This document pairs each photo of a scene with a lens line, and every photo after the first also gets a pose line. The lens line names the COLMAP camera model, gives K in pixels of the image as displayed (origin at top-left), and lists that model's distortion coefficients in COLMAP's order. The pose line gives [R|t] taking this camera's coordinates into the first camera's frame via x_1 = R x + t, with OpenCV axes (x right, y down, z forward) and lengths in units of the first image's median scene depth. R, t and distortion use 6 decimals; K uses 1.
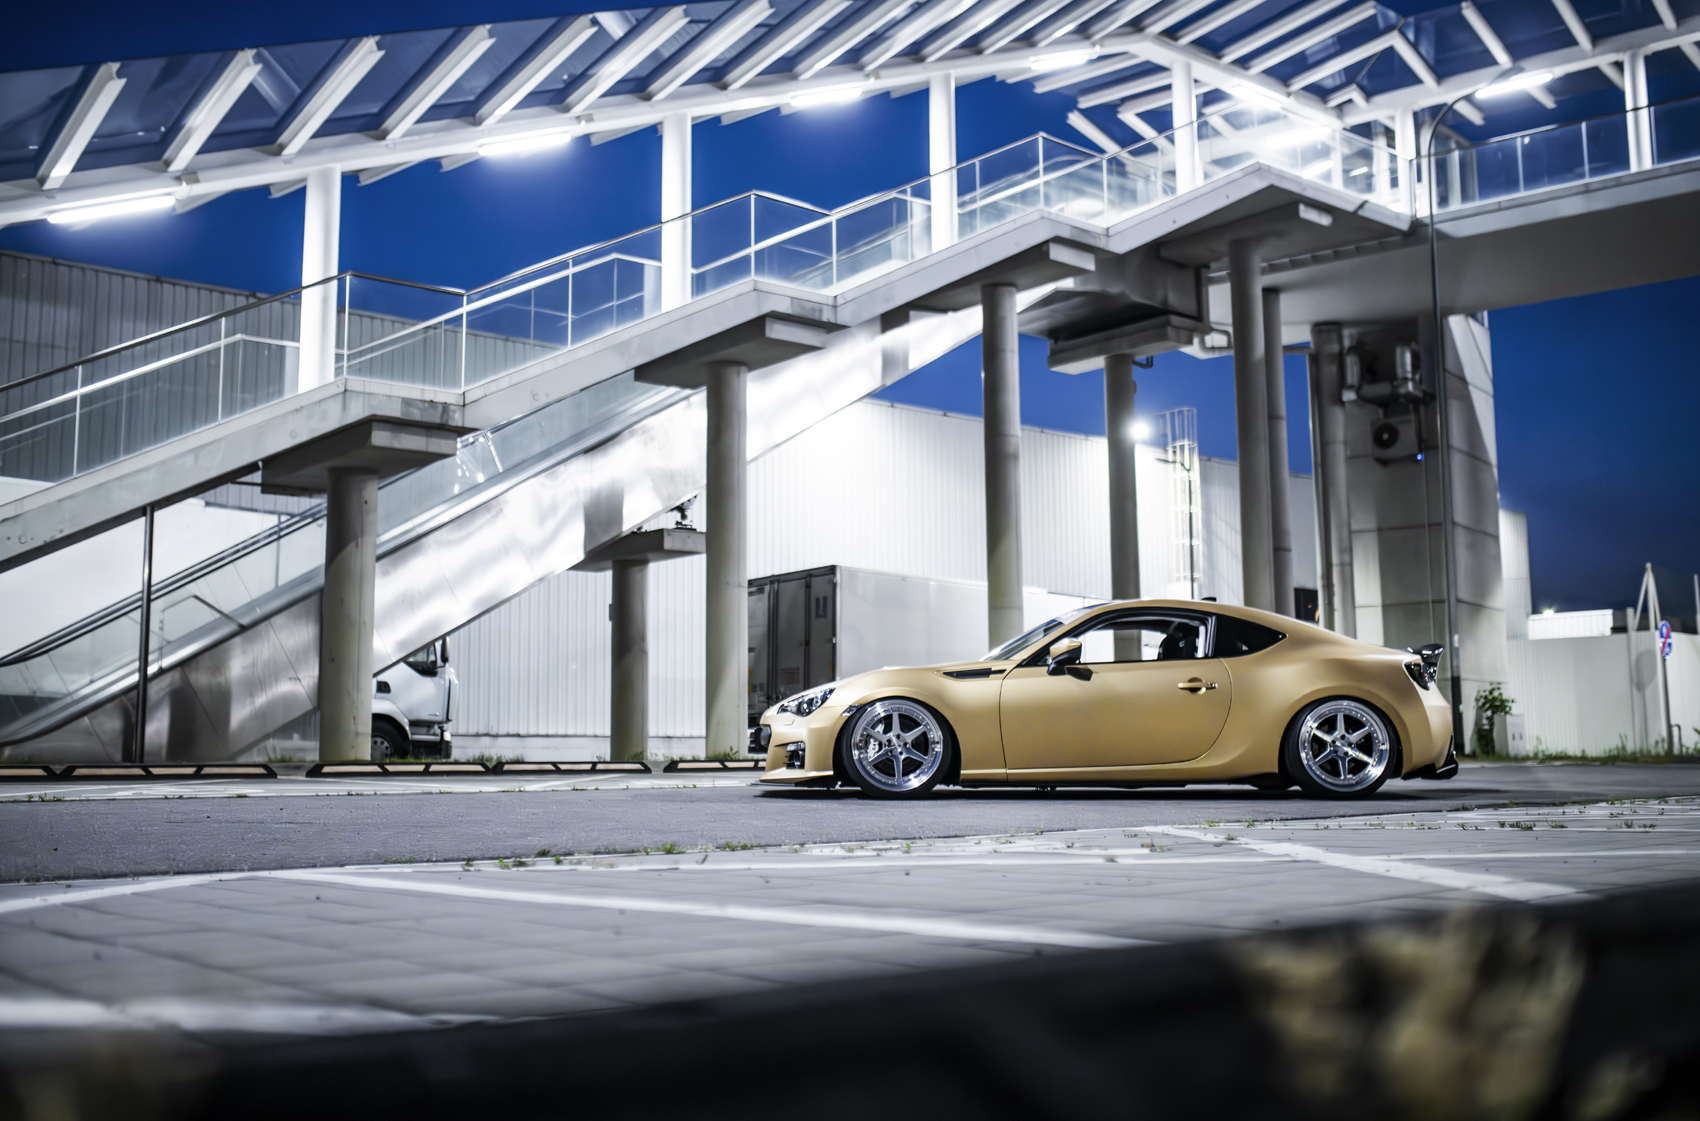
lens RADIAL K [[1656.4, 0, 859.5], [0, 1656.4, 527.4], [0, 0, 1]] dist [-0.025507, 0.000000]
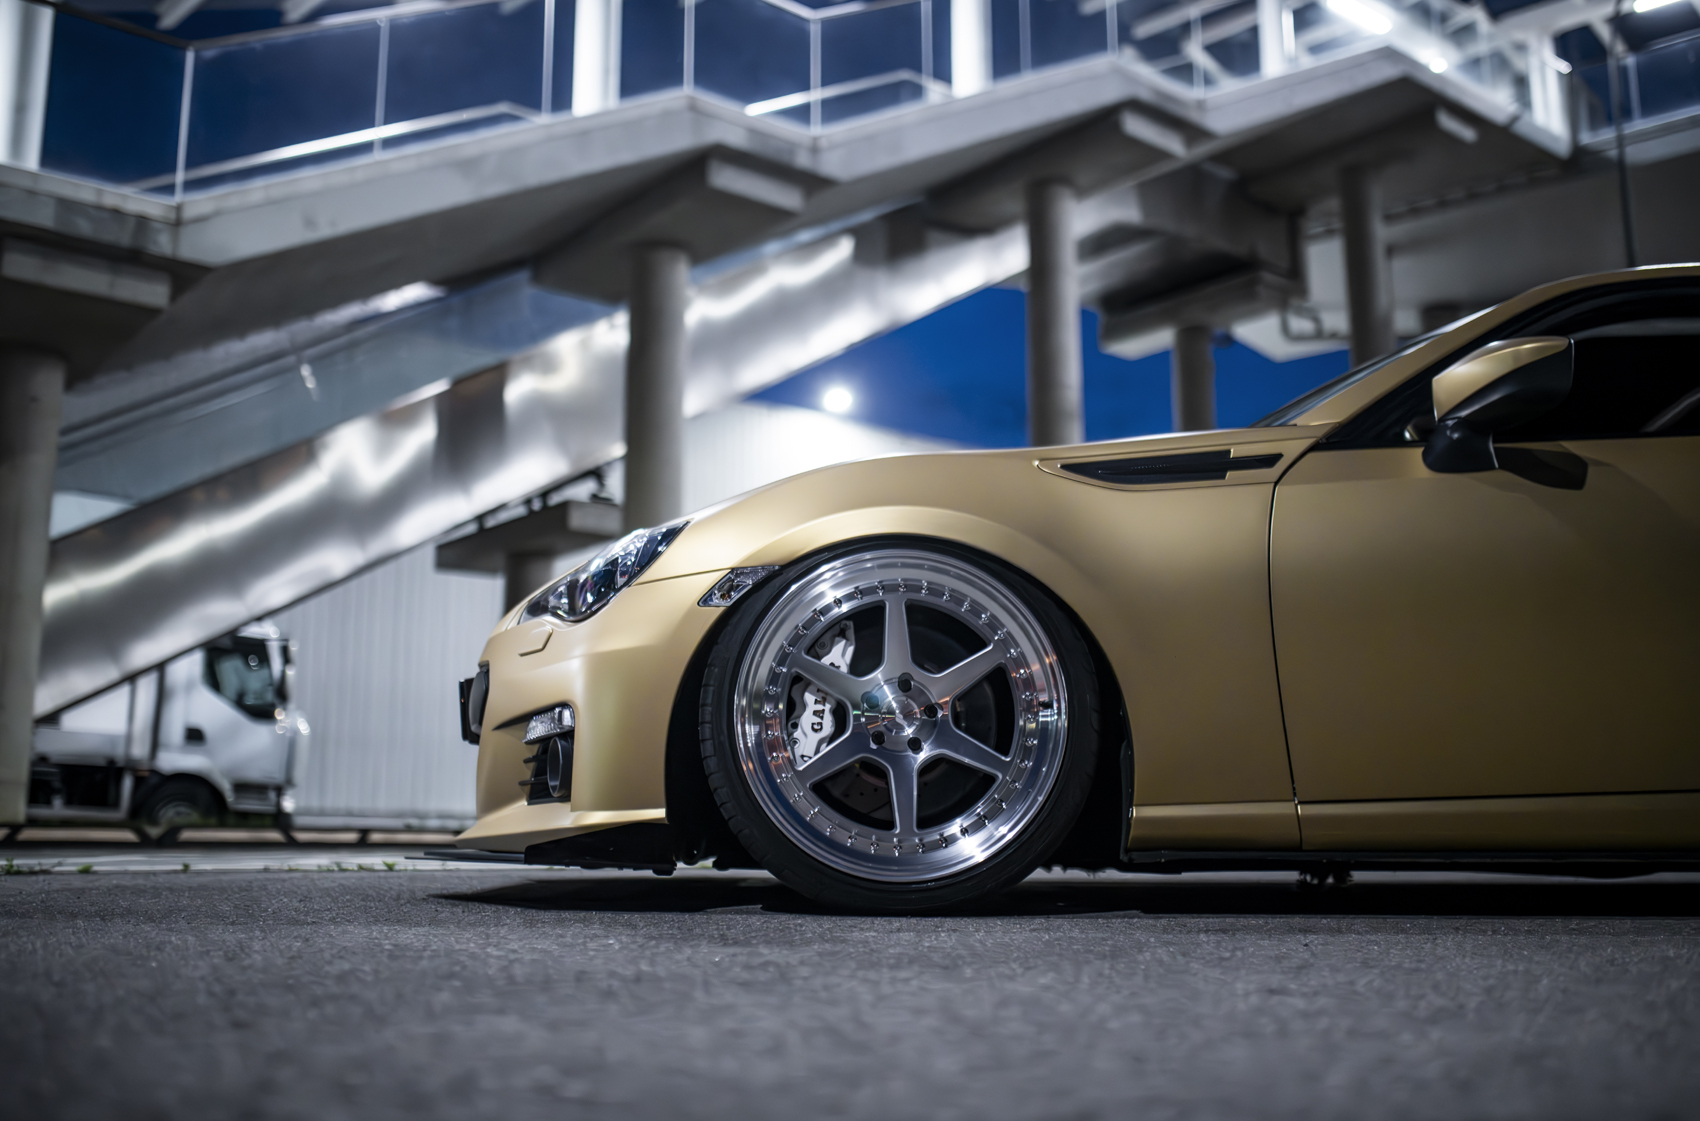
lens RADIAL K [[1656.4, 0, 859.1], [0, 1656.4, 542.7], [0, 0, 1]] dist [-0.025507, 0.000000]
pose [[0.999962, 0.003828, -0.007840, 0.005849], [-0.004185, 0.998929, -0.046072, 0.038007], [0.007655, 0.046103, 0.998907, 0.237596]]
